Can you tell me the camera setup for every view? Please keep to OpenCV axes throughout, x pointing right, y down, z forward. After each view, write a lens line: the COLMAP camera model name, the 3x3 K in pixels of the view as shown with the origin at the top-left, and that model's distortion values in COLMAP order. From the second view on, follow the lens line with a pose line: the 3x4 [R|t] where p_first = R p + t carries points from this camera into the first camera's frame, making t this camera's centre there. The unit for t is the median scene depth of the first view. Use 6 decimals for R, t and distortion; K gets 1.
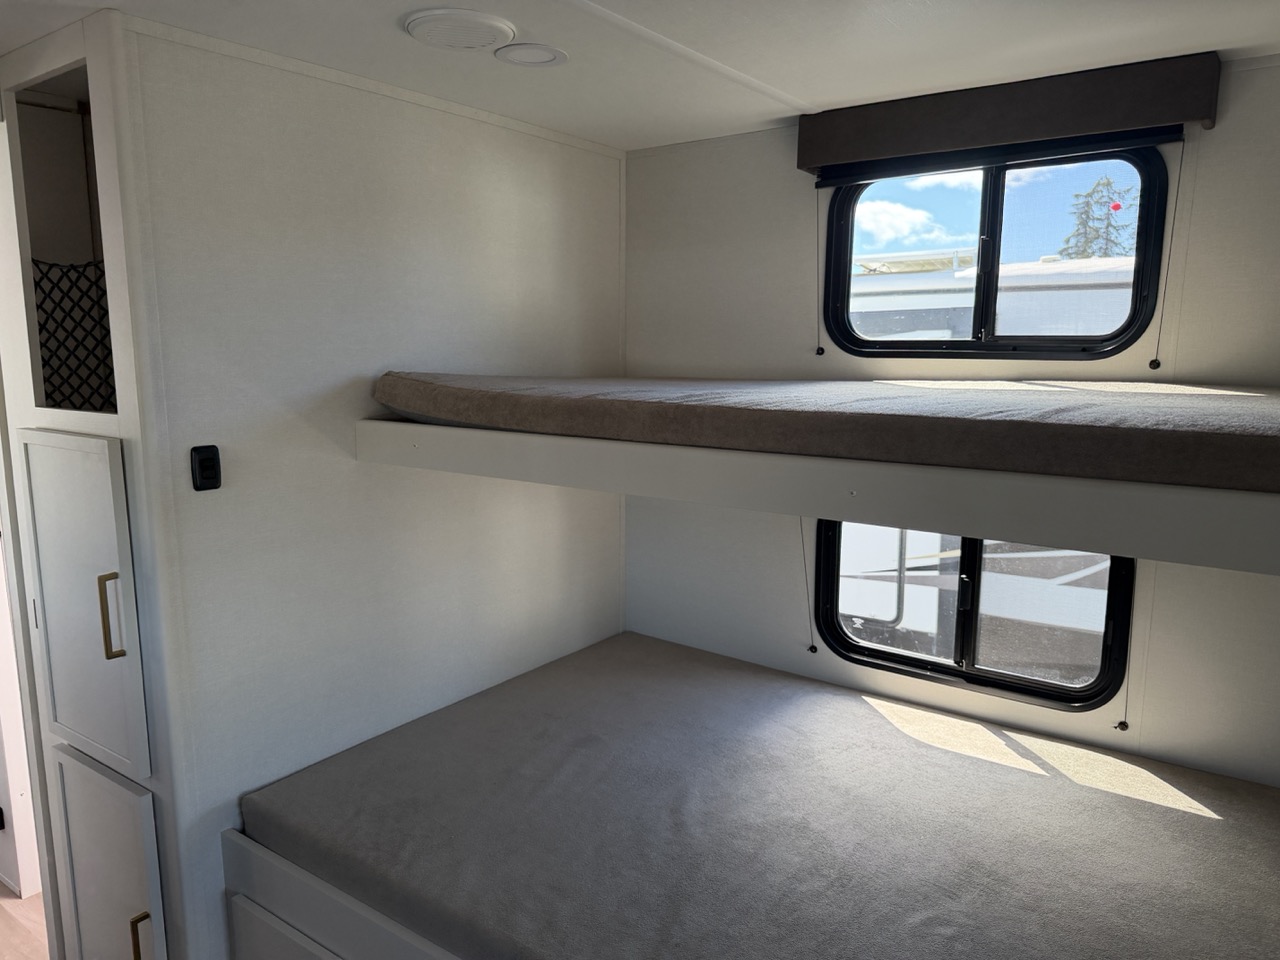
lens RADIAL K [[898.9, 0, 636.9], [0, 898.9, 482.3], [0, 0, 1]] dist [0.096559, -0.139237]
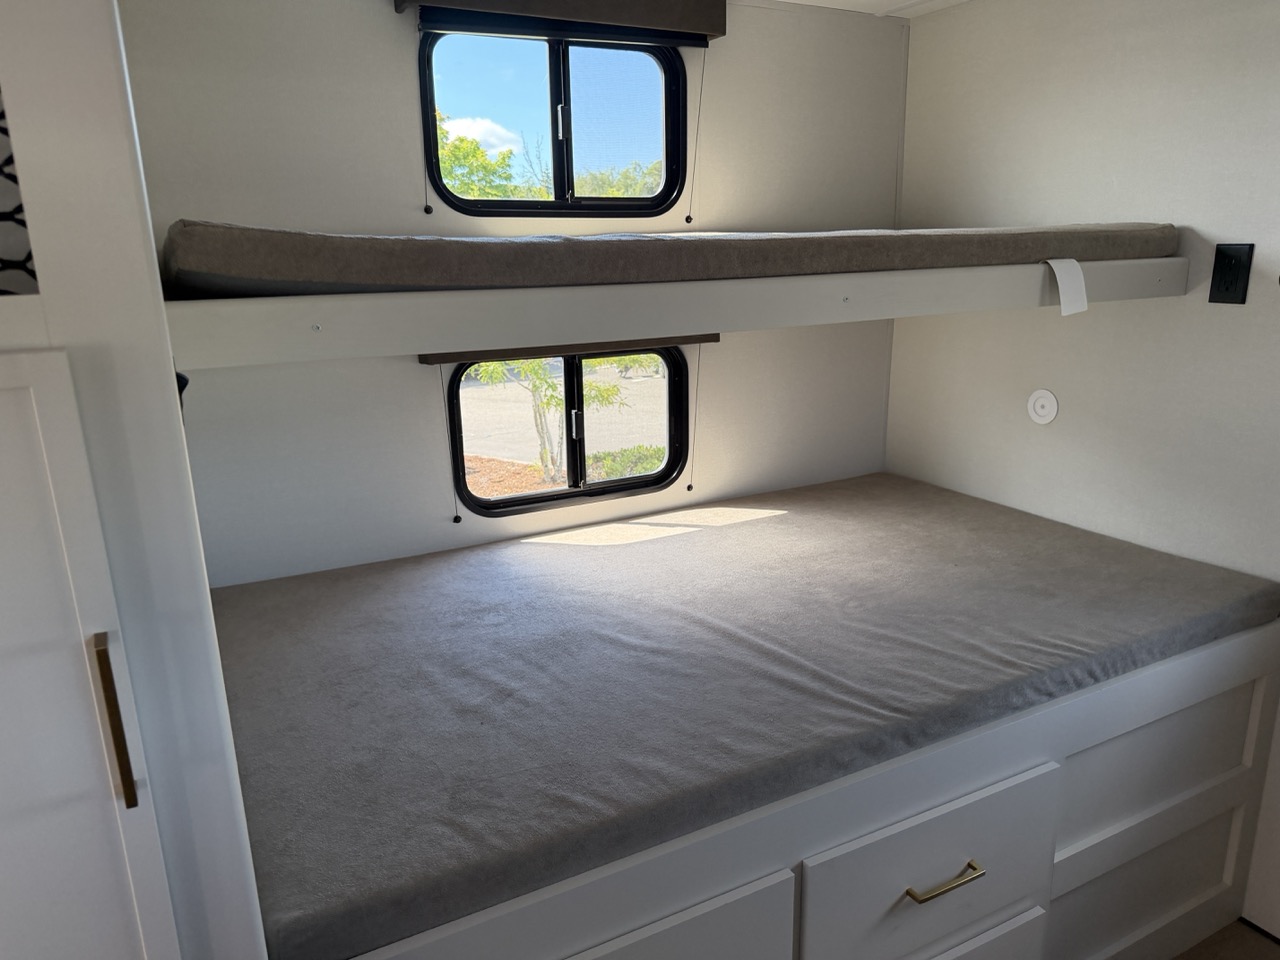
lens RADIAL K [[893.5, 0, 647.3], [0, 893.5, 483.9], [0, 0, 1]] dist [0.101314, -0.138139]
pose [[0.439678, -0.246340, 0.863713, -0.666741], [0.159836, 0.967762, 0.194651, -0.016611], [-0.883819, 0.052469, 0.464878, 0.411414]]
